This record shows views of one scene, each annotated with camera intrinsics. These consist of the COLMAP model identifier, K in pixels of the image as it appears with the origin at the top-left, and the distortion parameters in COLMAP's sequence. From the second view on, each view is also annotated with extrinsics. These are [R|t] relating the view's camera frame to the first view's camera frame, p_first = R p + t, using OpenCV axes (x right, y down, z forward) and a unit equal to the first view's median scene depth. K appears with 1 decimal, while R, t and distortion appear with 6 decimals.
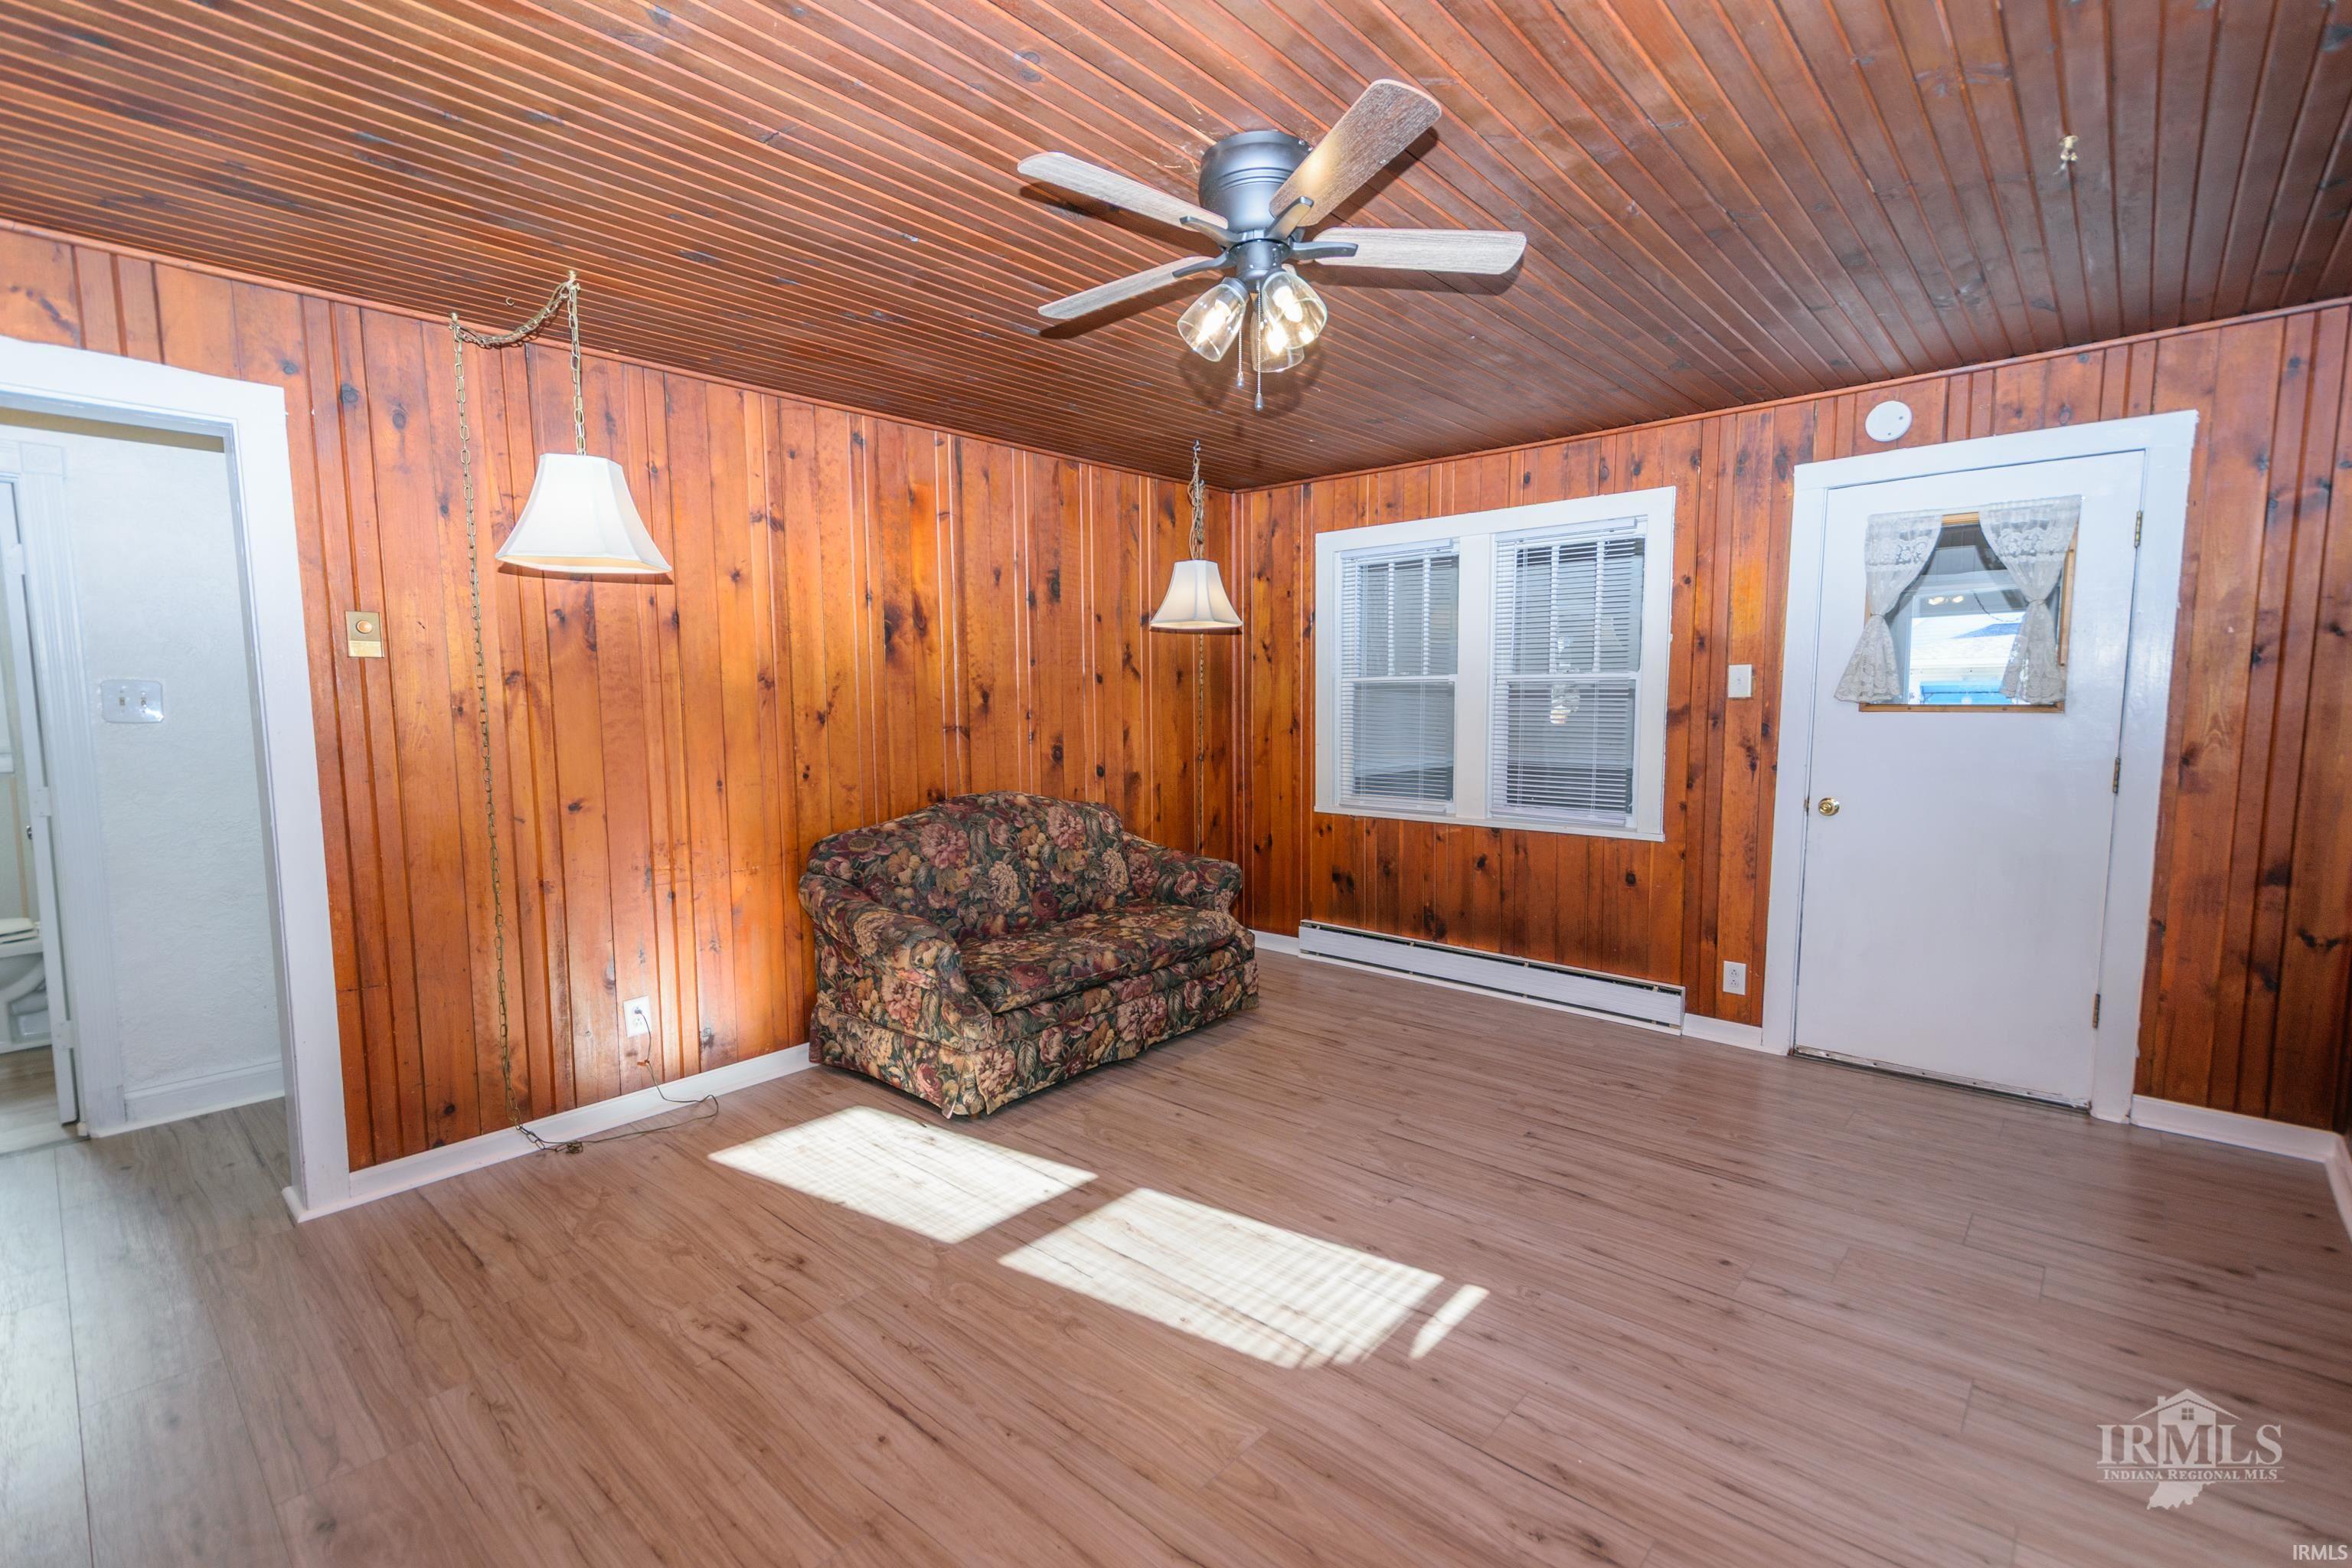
lens RADIAL K [[1027.0, 0, 1188.5], [0, 1027.0, 785.6], [0, 0, 1]] dist [0.013747, -0.000251]
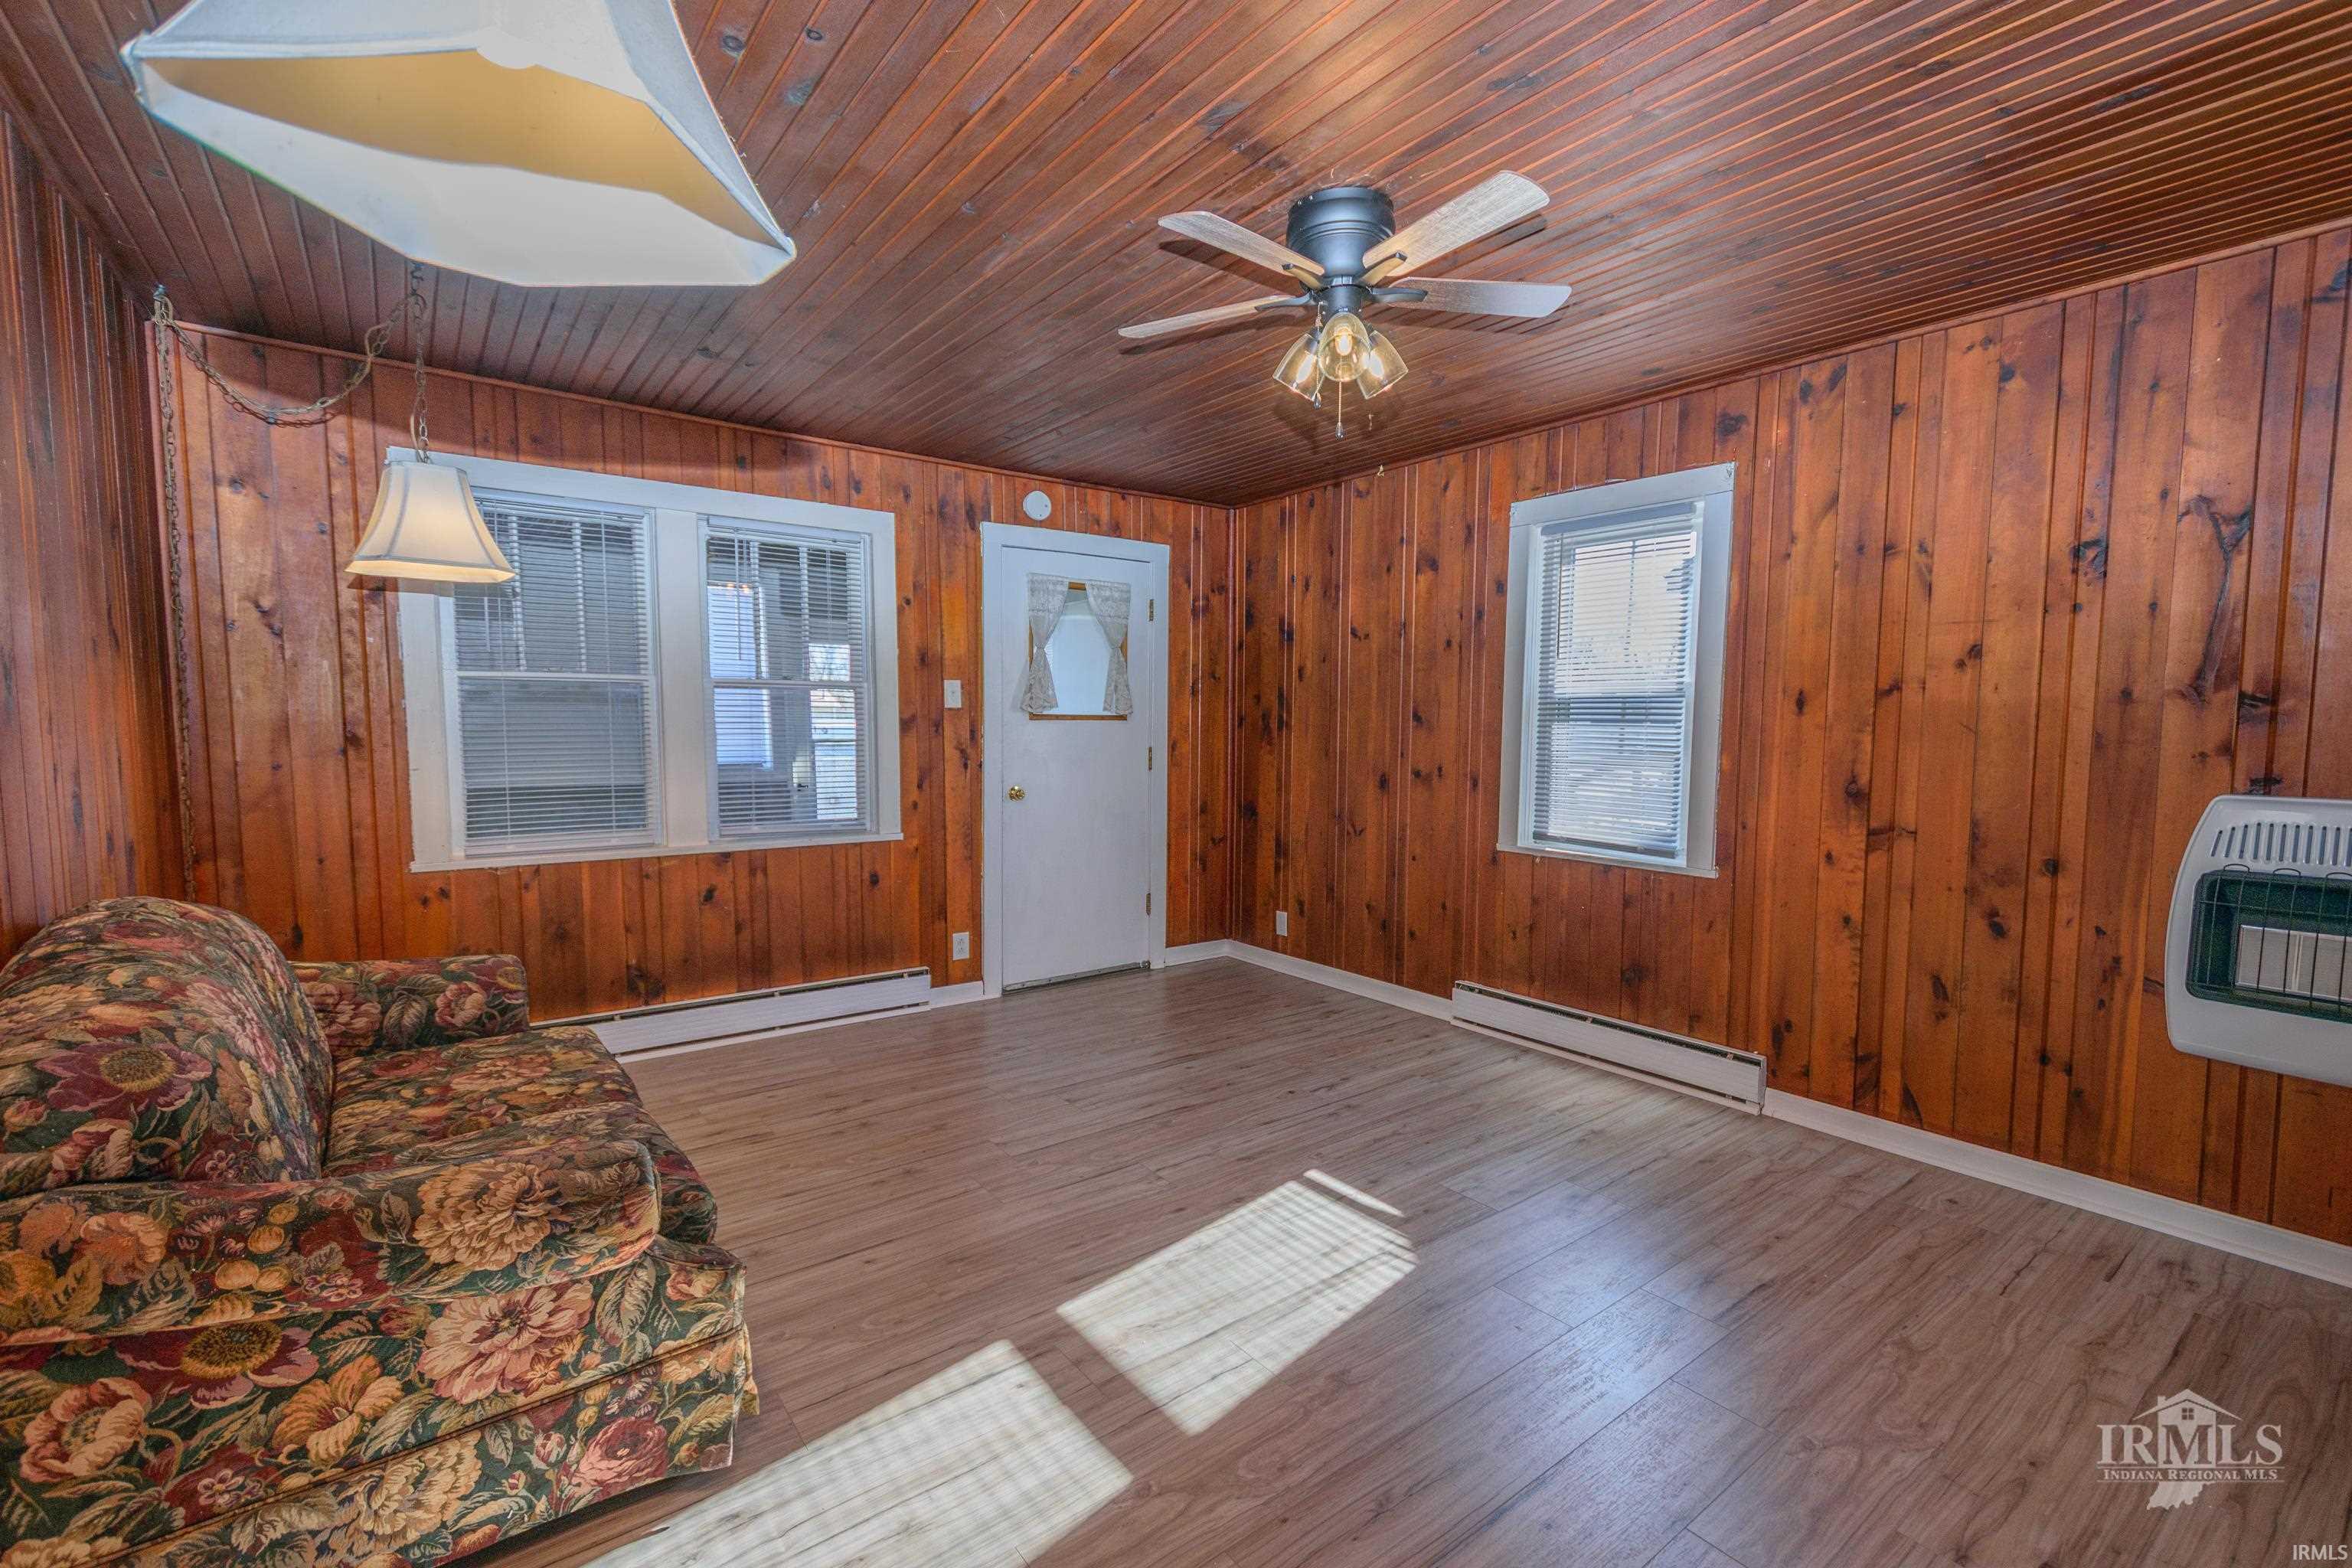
lens RADIAL K [[1028.7, 0, 1176.0], [0, 1028.7, 784.0], [0, 0, 1]] dist [-0.001478, -0.000429]
pose [[0.191260, -0.057609, 0.979847, -0.605473], [0.075367, 0.996191, 0.043859, -0.032986], [-0.978642, 0.065460, 0.194873, 0.560135]]
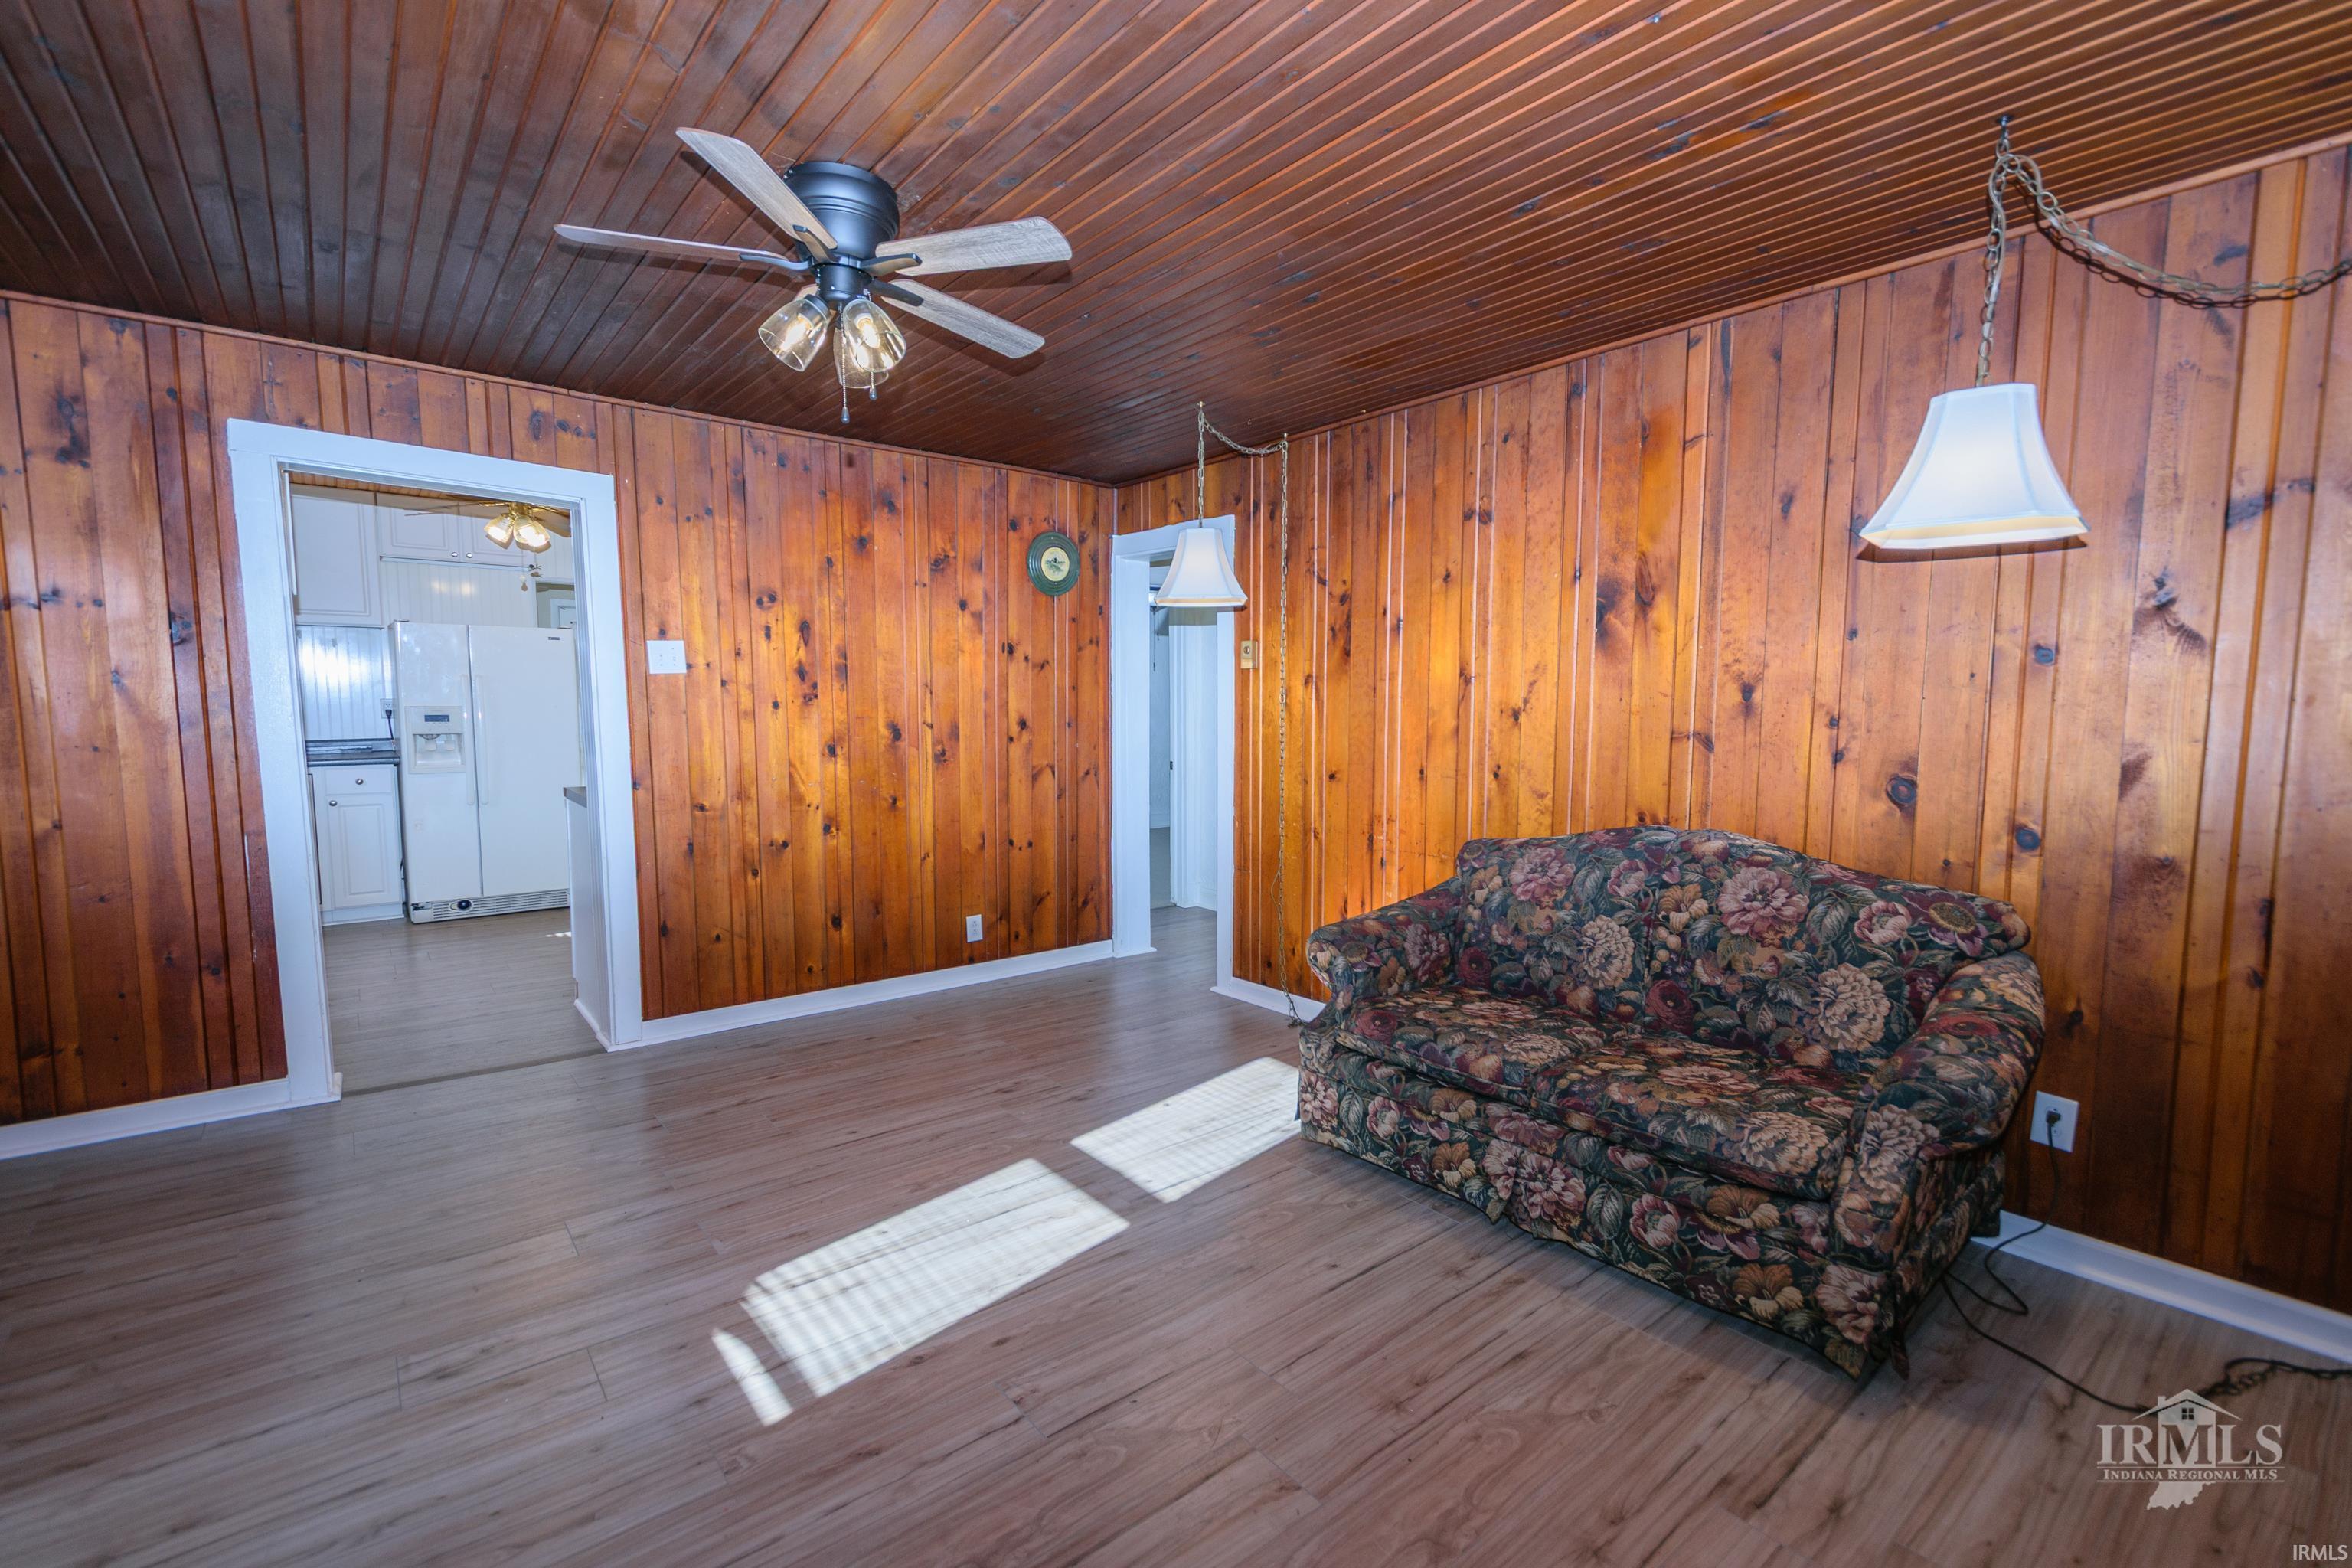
lens RADIAL K [[1027.0, 0, 1188.5], [0, 1027.0, 785.6], [0, 0, 1]] dist [0.013747, -0.000251]
pose [[-0.151796, 0.088865, -0.984409, 0.628759], [-0.082640, 0.991322, 0.102232, -0.075717], [0.984951, 0.096870, -0.143135, 0.879353]]
